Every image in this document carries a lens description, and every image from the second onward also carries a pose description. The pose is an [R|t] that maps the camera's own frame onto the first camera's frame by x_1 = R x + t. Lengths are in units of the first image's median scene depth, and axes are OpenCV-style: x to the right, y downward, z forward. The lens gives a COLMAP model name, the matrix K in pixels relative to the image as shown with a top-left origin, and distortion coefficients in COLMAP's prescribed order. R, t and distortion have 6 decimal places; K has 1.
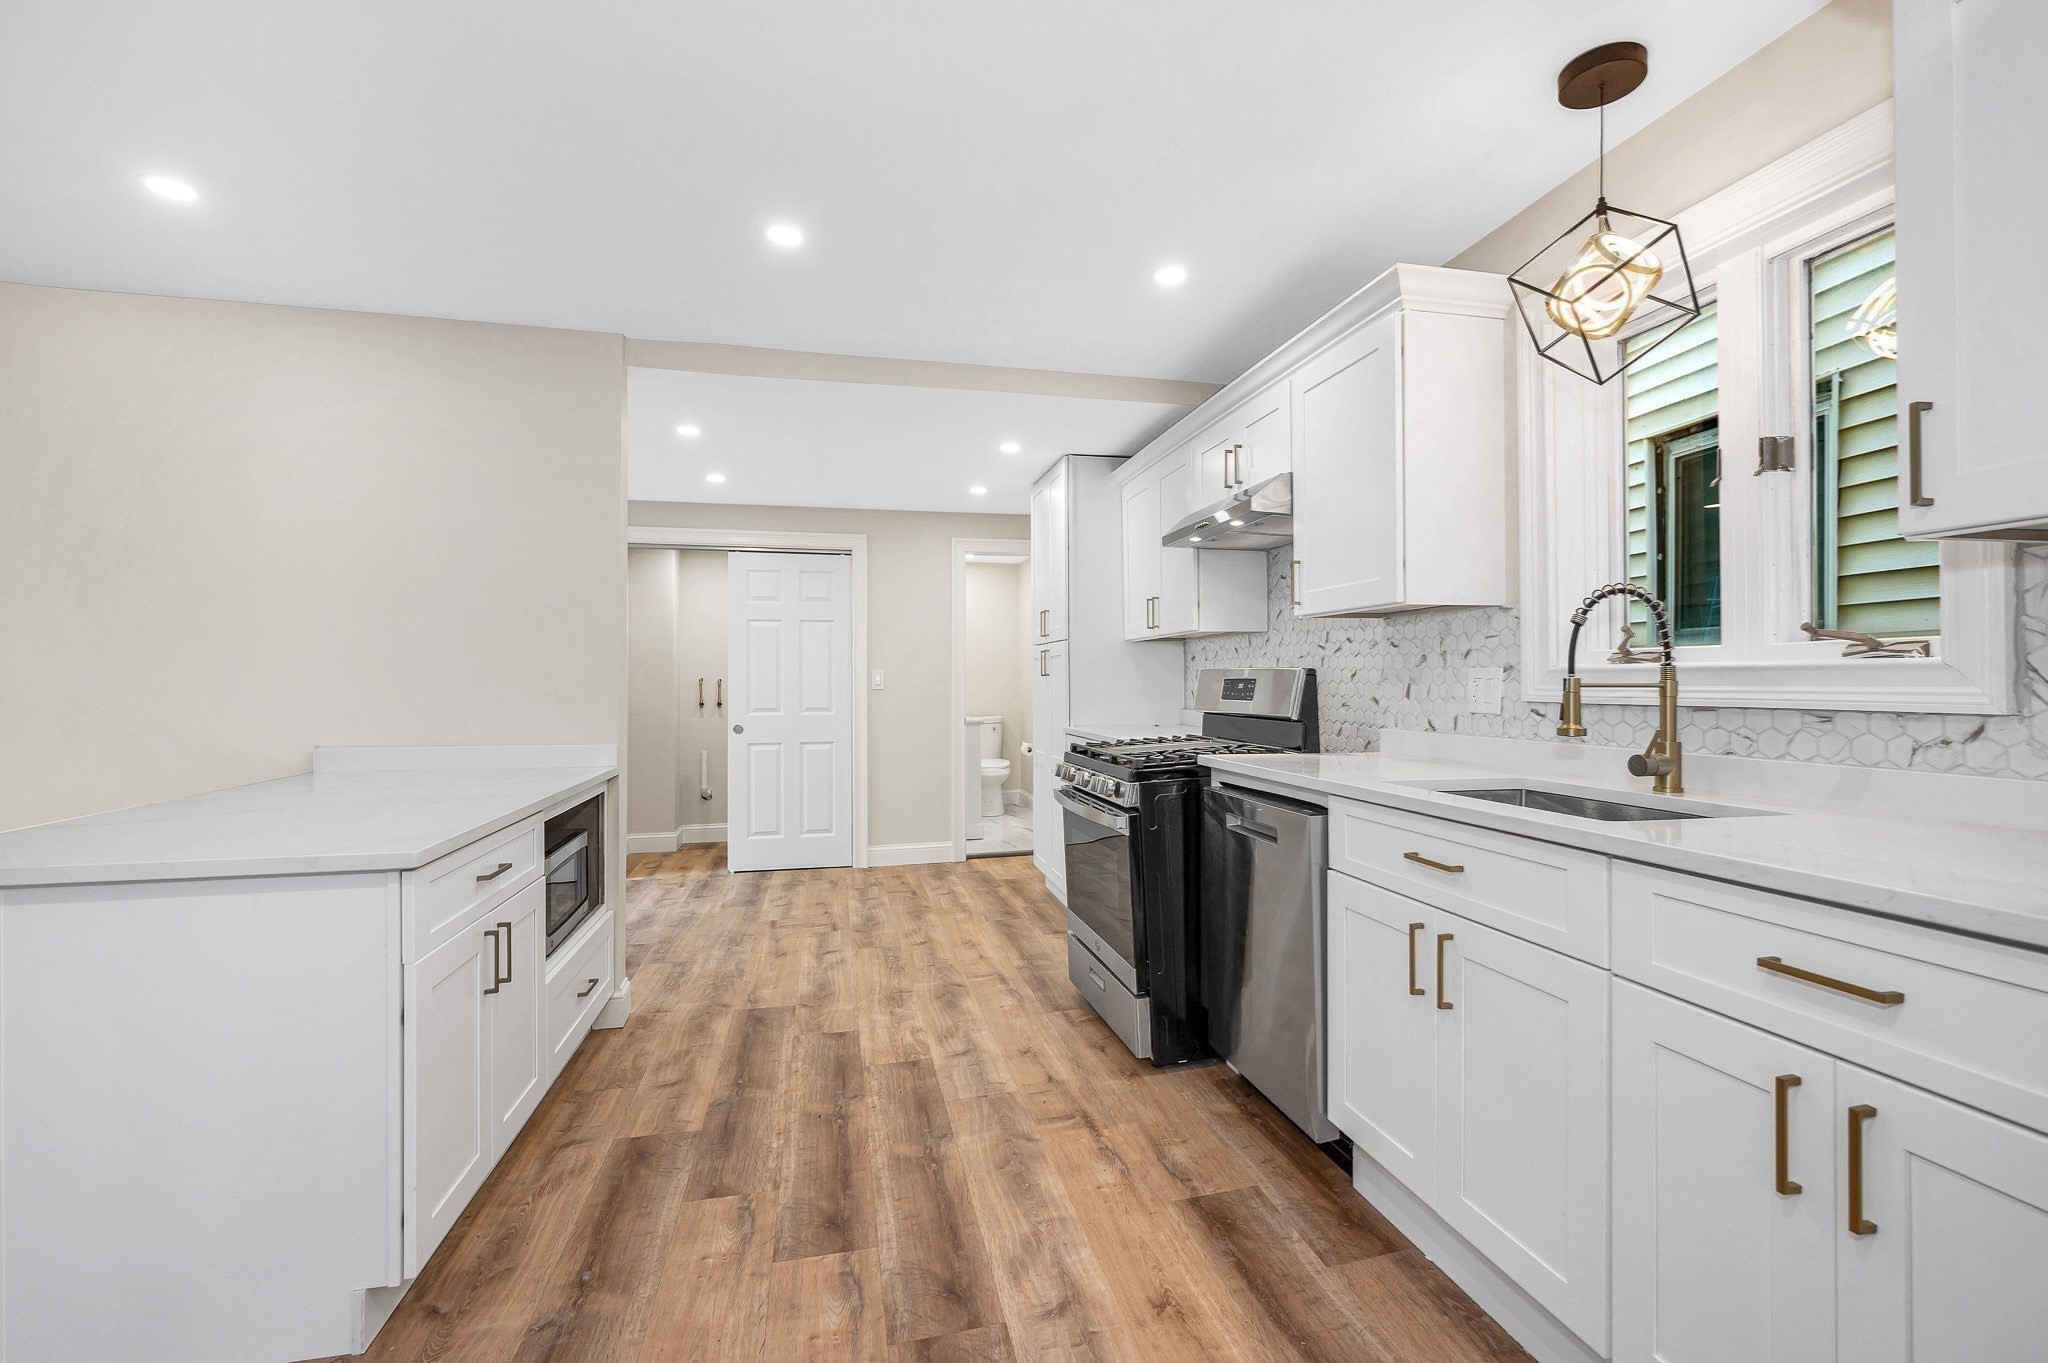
lens RADIAL K [[900.4, 0, 1026.0], [0, 900.4, 684.0], [0, 0, 1]] dist [-0.001354, -0.000101]
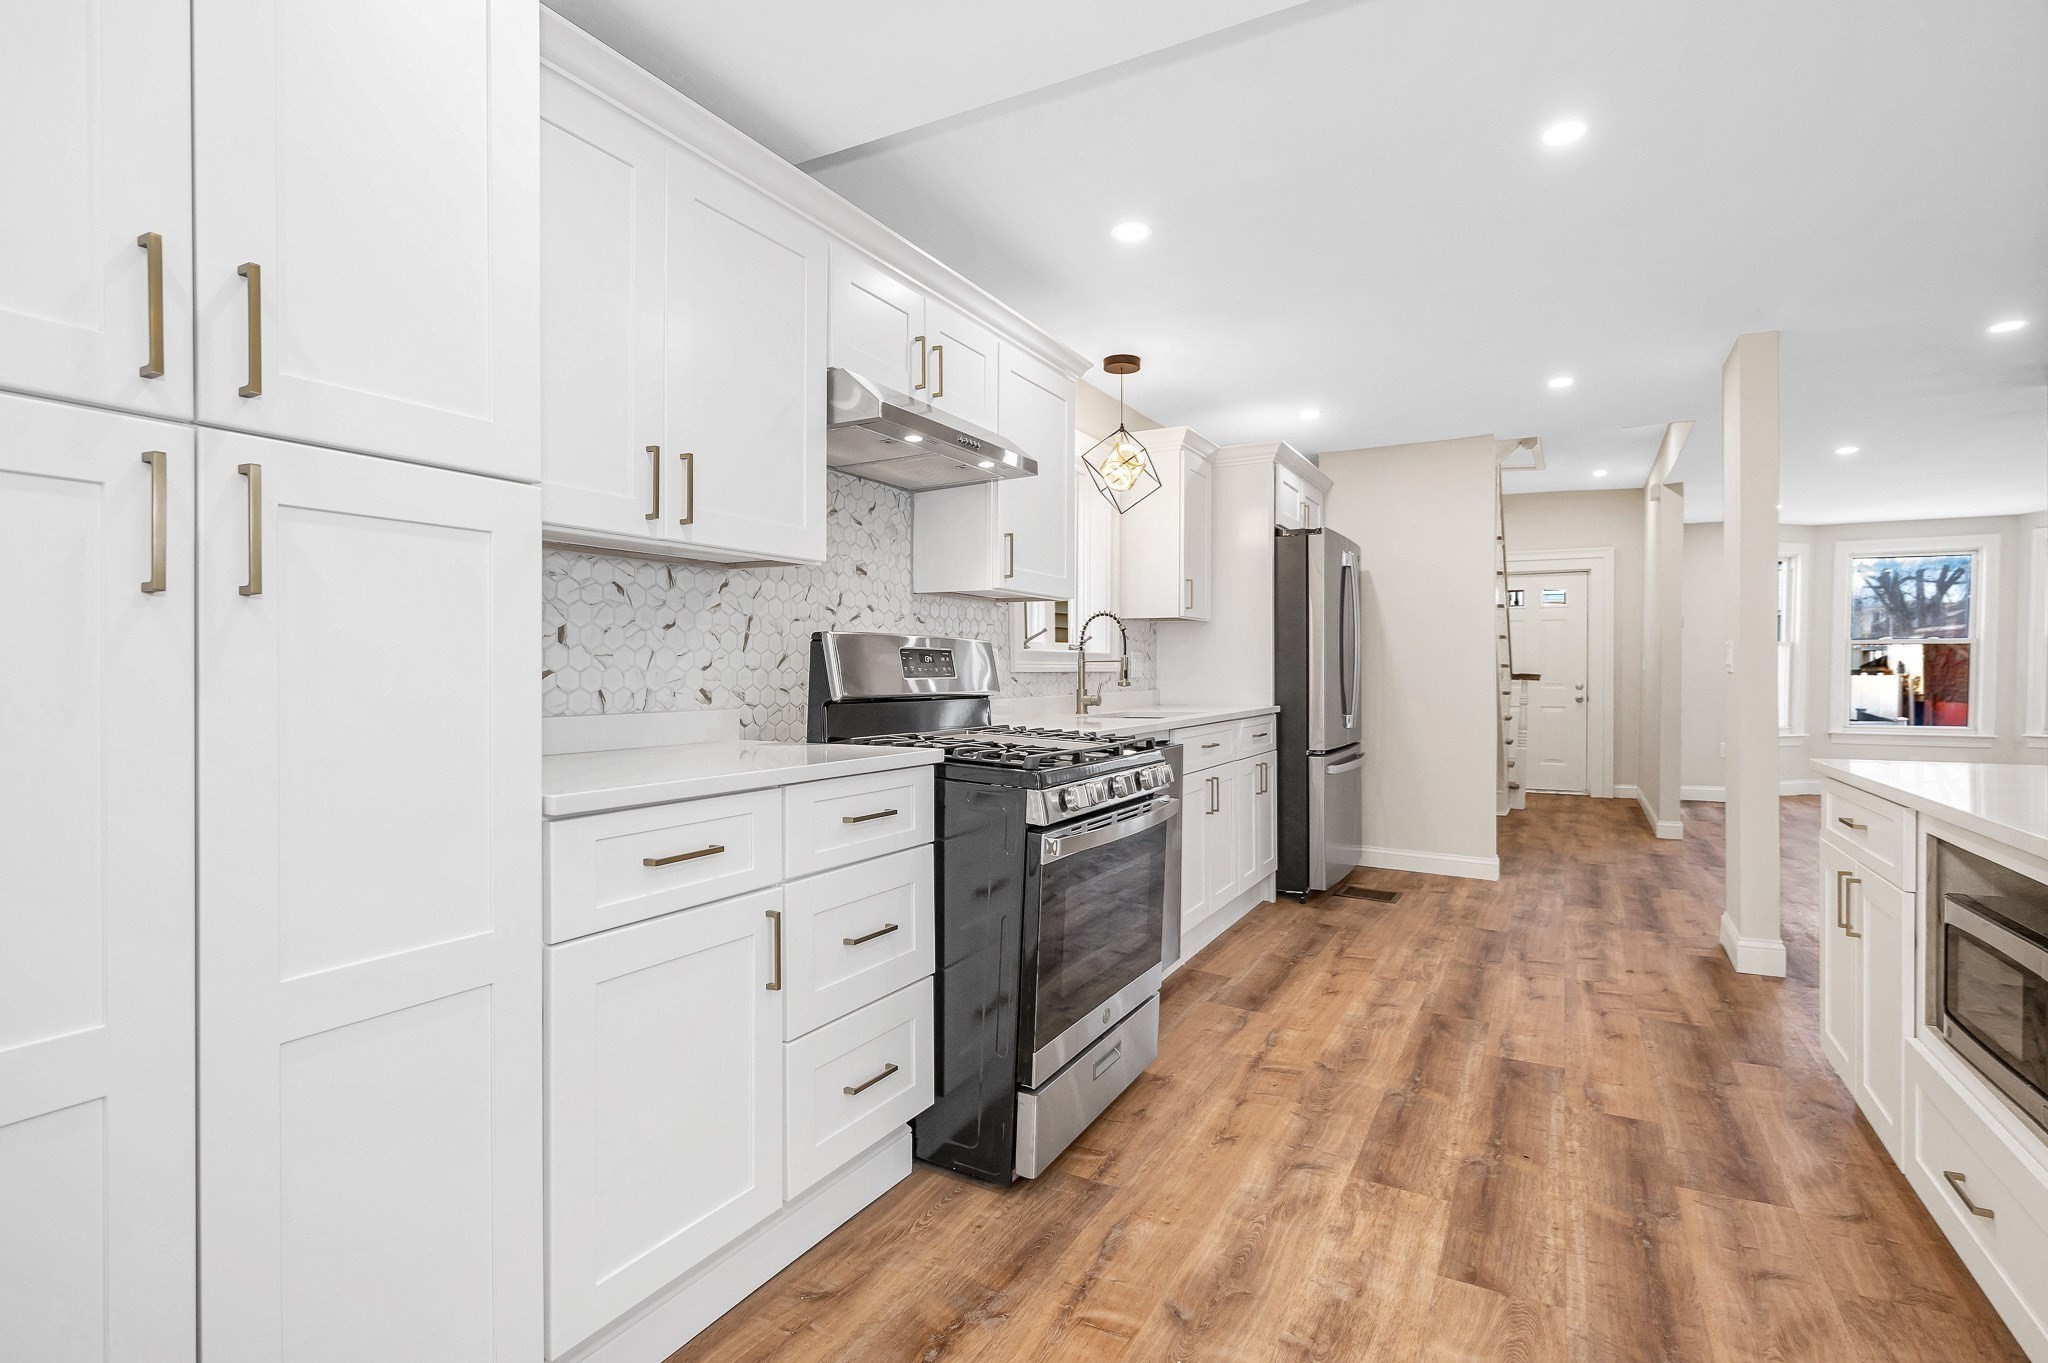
lens RADIAL K [[976.5, 0, 1075.9], [0, 976.5, 681.4], [0, 0, 1]] dist [0.002131, -0.000134]
pose [[-0.777633, -0.001834, 0.628716, -0.473625], [0.006832, 0.999912, 0.011368, 0.015802], [-0.628681, 0.013136, -0.777552, 1.946757]]
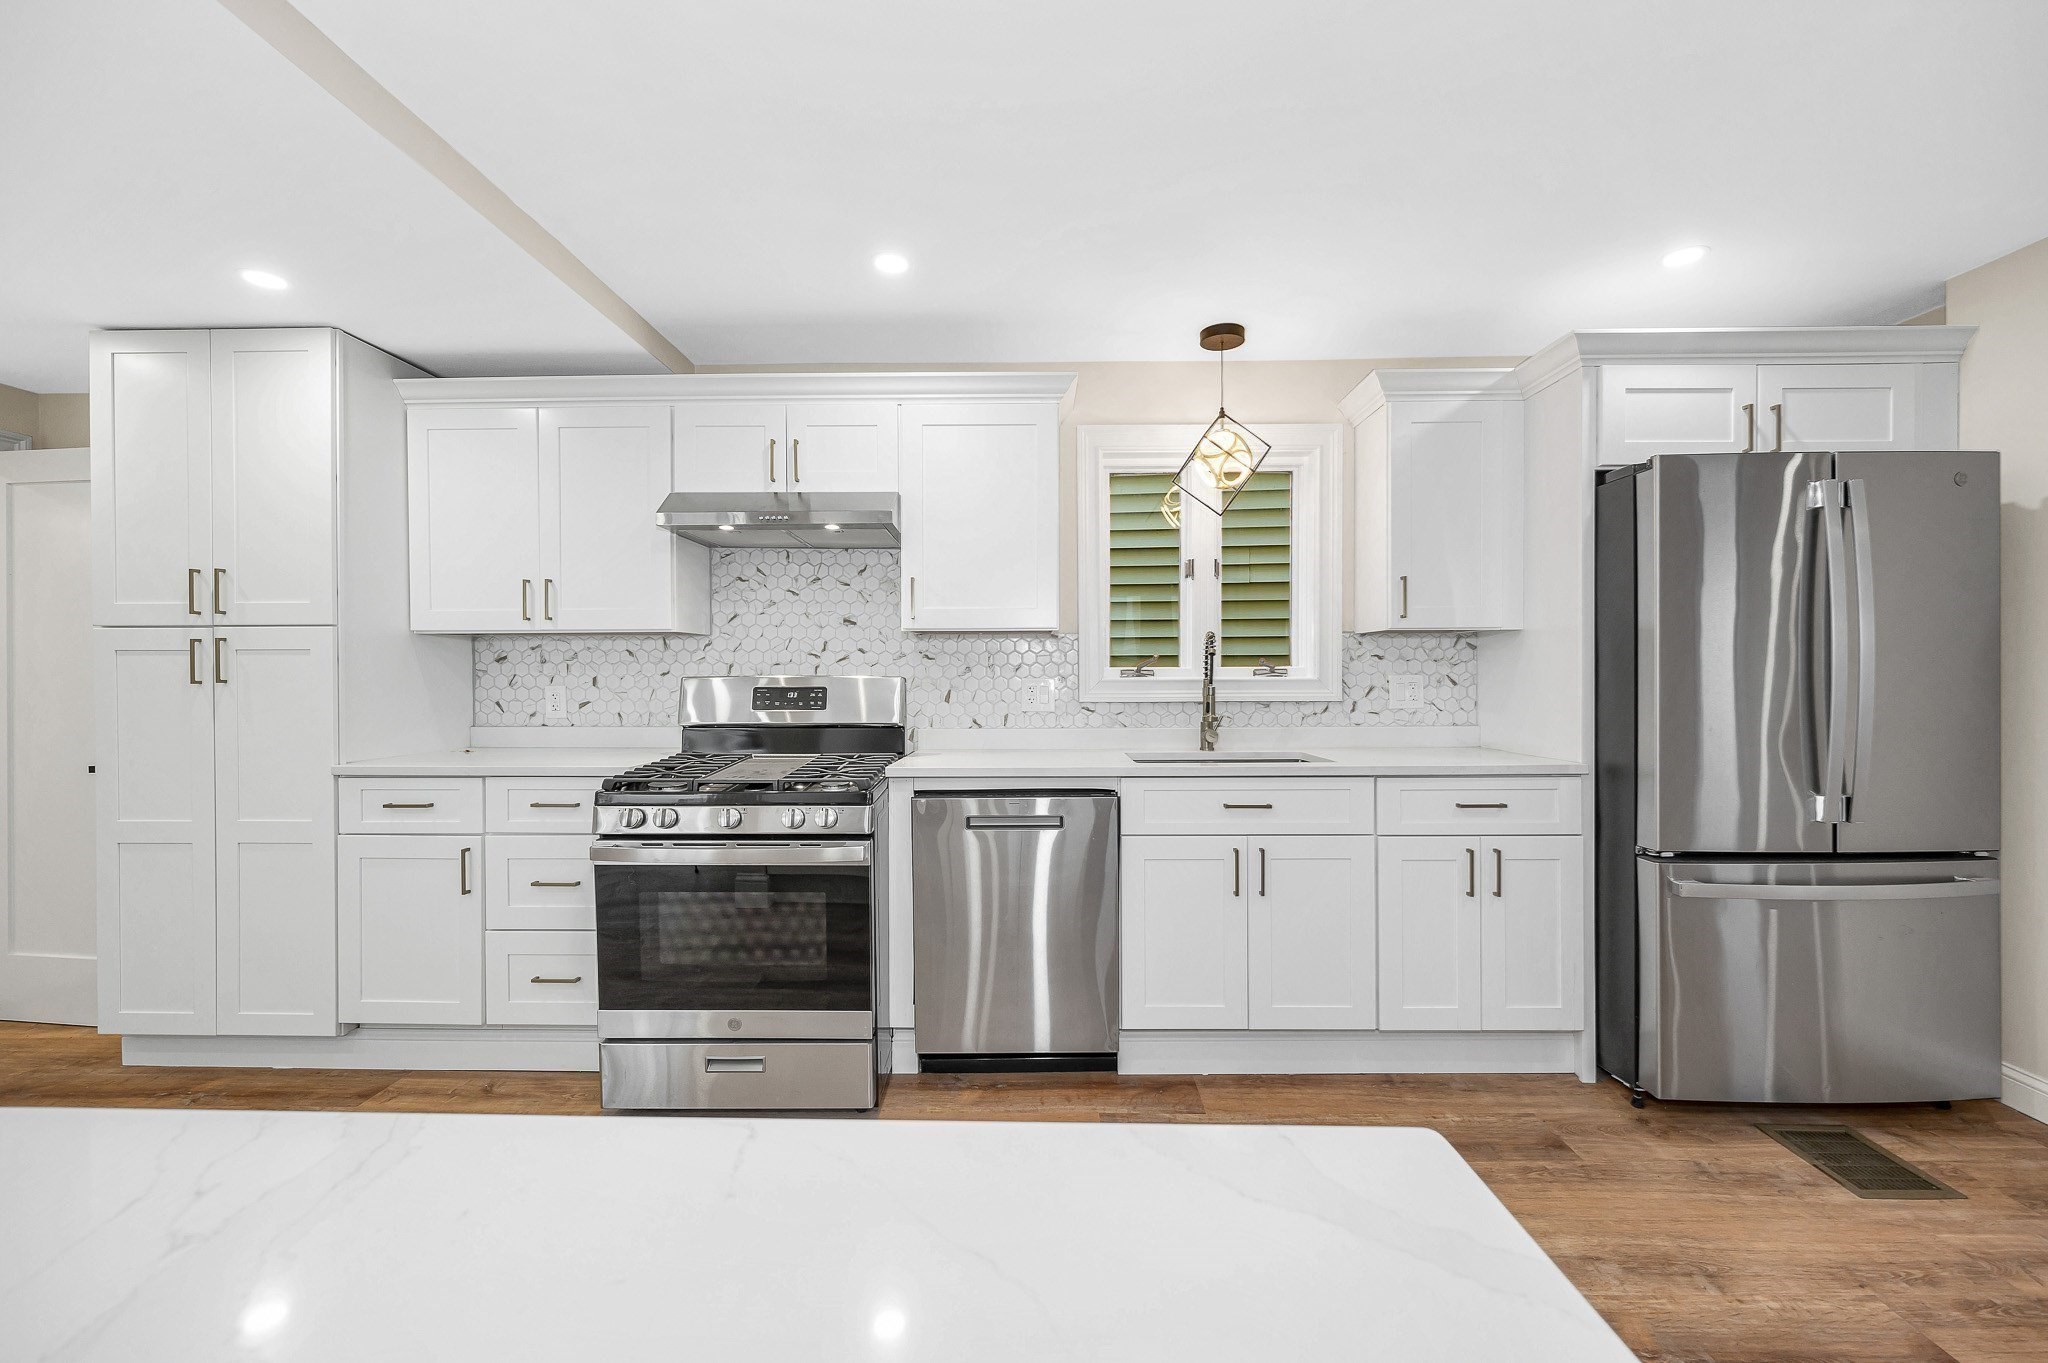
lens RADIAL K [[832.7, 0, 1029.7], [0, 832.7, 681.6], [0, 0, 1]] dist [0.000137, -0.000134]
pose [[0.230578, -0.007001, 0.973029, -0.692198], [0.006070, 0.999965, 0.005757, -0.019262], [-0.973035, 0.004579, 0.230612, 0.688231]]
